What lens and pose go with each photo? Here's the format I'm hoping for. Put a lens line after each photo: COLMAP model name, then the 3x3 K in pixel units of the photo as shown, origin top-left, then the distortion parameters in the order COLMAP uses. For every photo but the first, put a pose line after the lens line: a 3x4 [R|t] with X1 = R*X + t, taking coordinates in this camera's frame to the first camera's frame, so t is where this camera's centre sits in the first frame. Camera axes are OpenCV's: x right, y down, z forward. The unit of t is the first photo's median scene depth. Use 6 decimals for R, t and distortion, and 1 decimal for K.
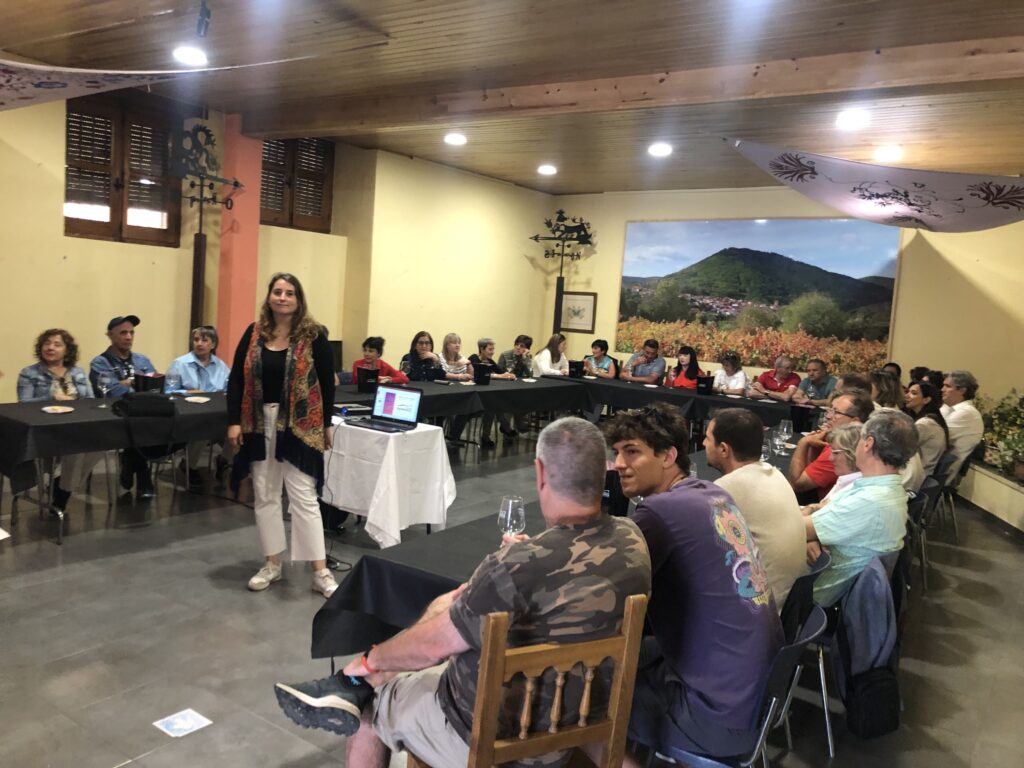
lens RADIAL K [[828.5, 0, 514.3], [0, 828.5, 383.4], [0, 0, 1]] dist [0.021919, -0.012011]
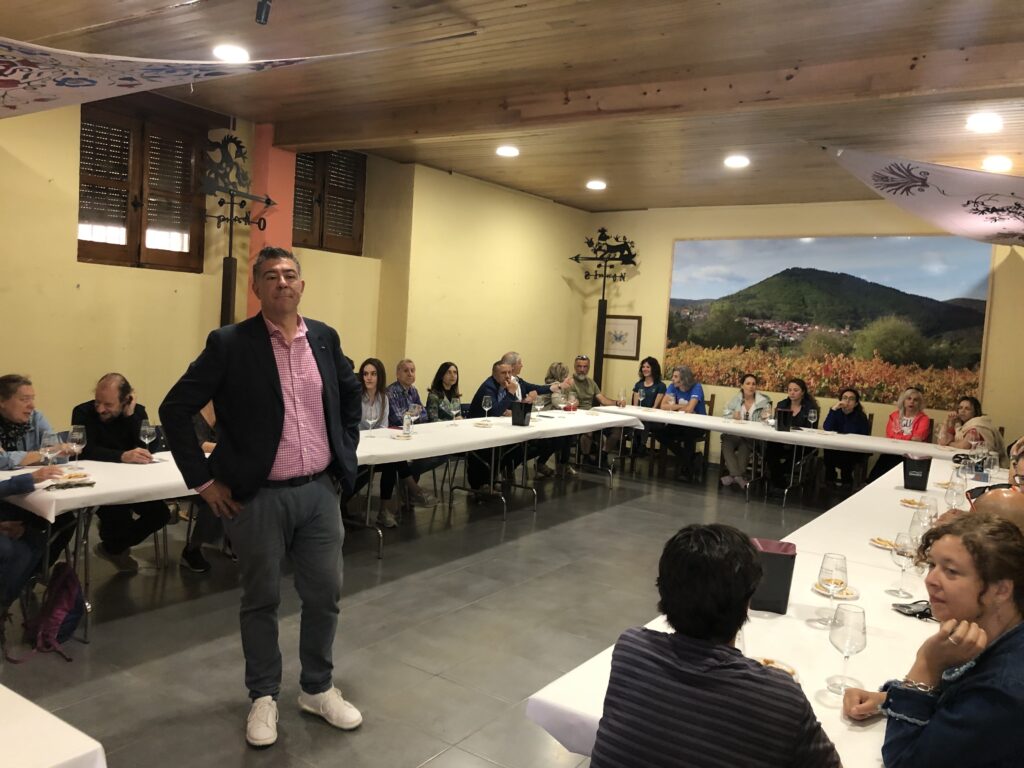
lens RADIAL K [[828.5, 0, 511.6], [0, 828.5, 383.5], [0, 0, 1]] dist [0.021919, -0.012011]
pose [[0.999884, -0.008360, 0.012704, -0.073982], [0.008616, 0.999759, -0.020190, -0.021048], [-0.012532, 0.020297, 0.999715, 0.093983]]
